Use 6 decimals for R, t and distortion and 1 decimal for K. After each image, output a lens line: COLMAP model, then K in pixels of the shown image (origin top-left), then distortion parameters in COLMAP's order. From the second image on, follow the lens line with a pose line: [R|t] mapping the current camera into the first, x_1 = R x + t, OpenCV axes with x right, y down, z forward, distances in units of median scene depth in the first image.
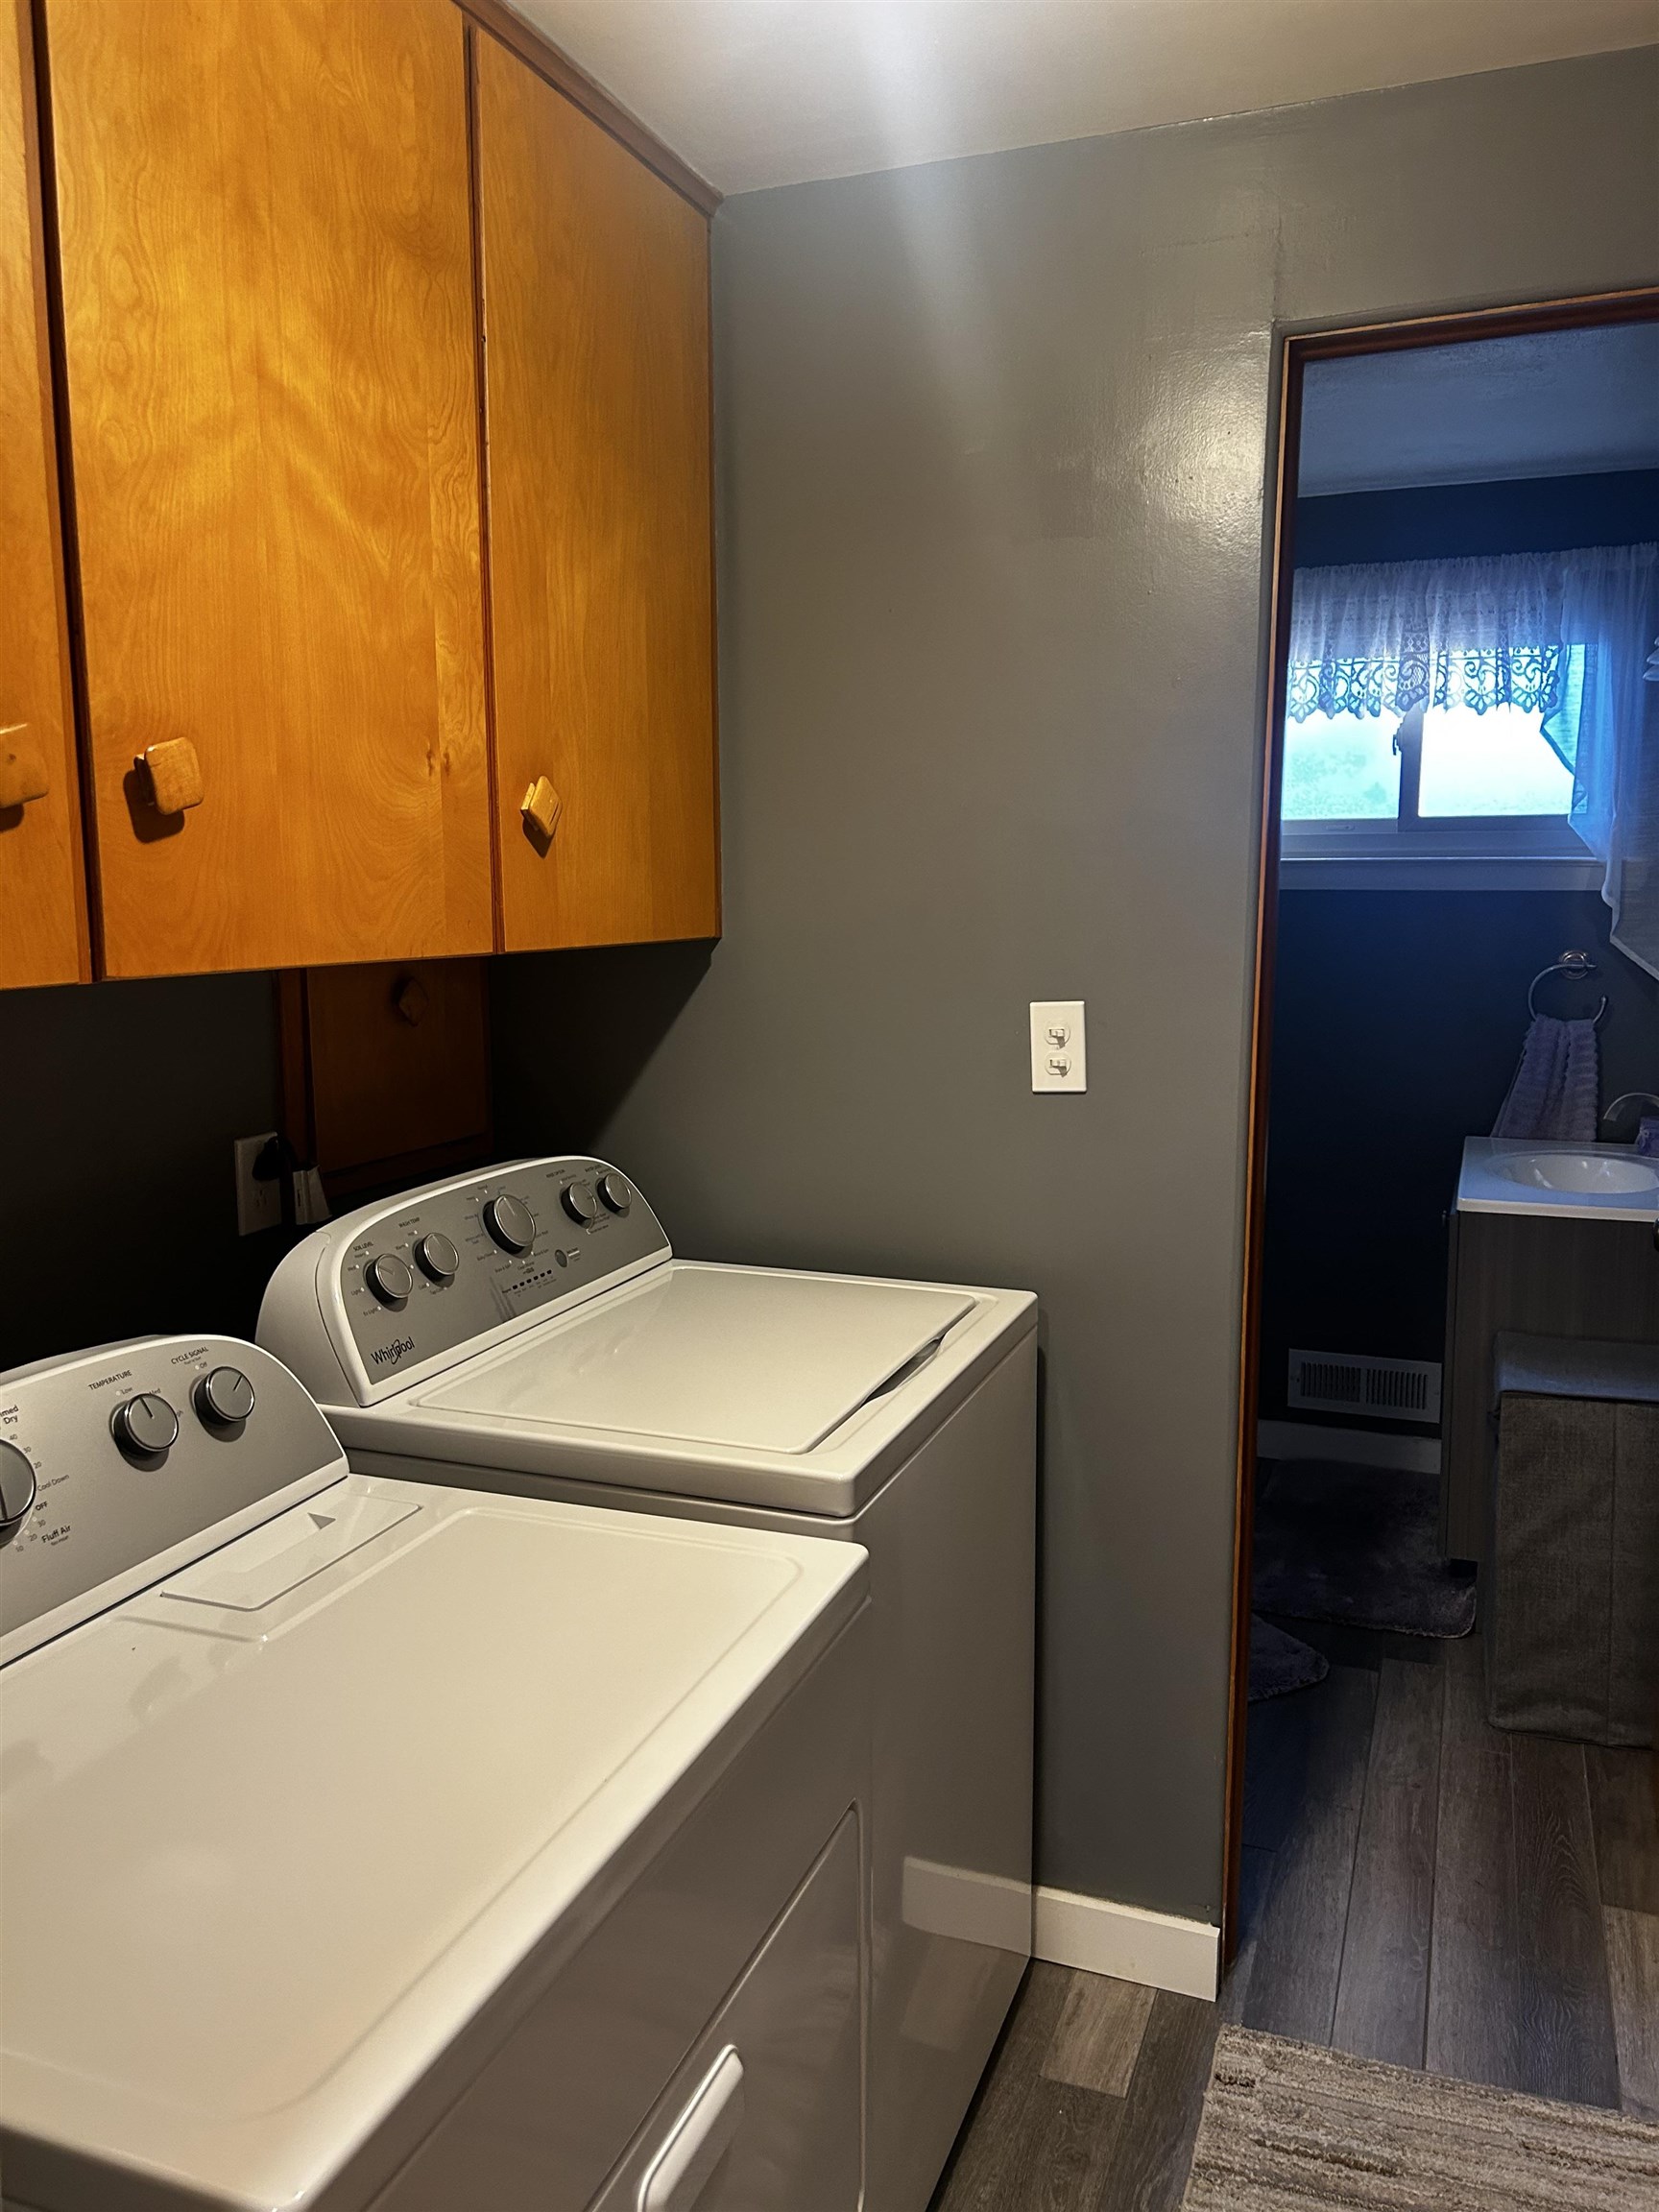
lens RADIAL K [[1668.4, 0, 837.4], [0, 1668.4, 1093.3], [0, 0, 1]] dist [0.052100, -0.069057]
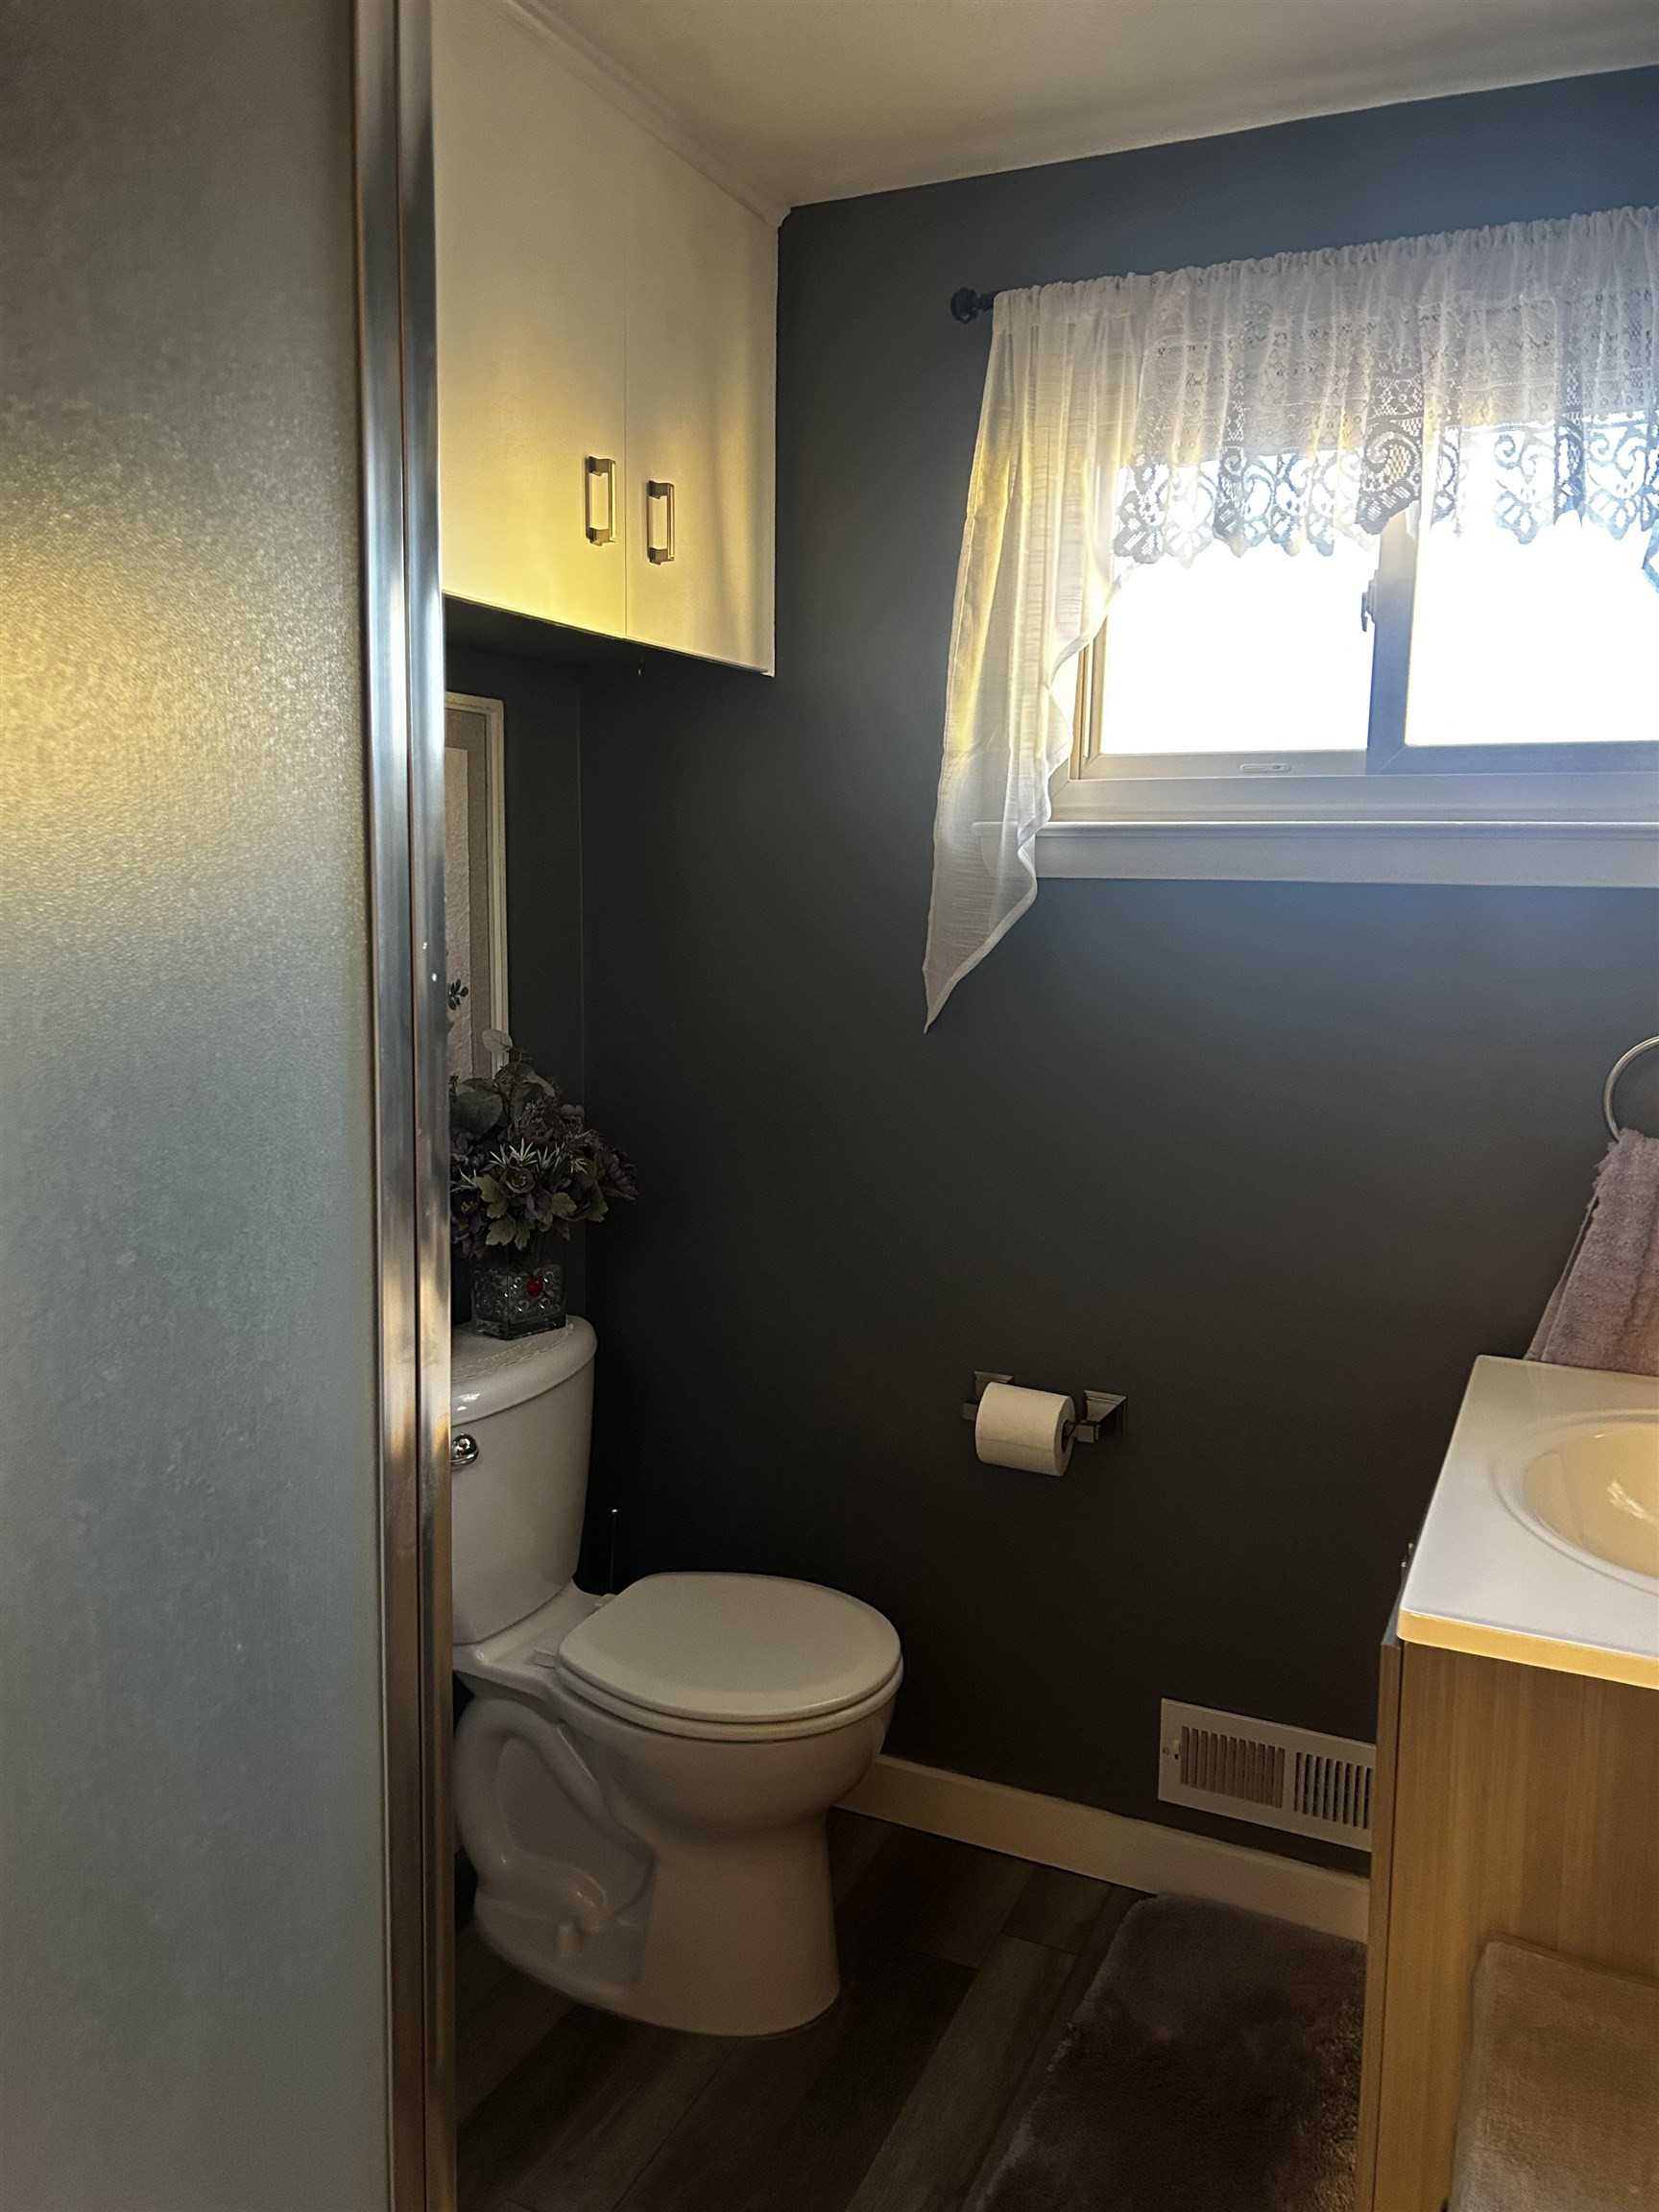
lens RADIAL K [[1668.4, 0, 828.8], [0, 1668.4, 1109.3], [0, 0, 1]] dist [0.052100, -0.069057]
pose [[0.997802, 0.025495, -0.061168, 0.206777], [-0.025384, 0.999674, 0.002587, -0.048520], [0.061214, -0.001029, 0.998124, 0.474610]]
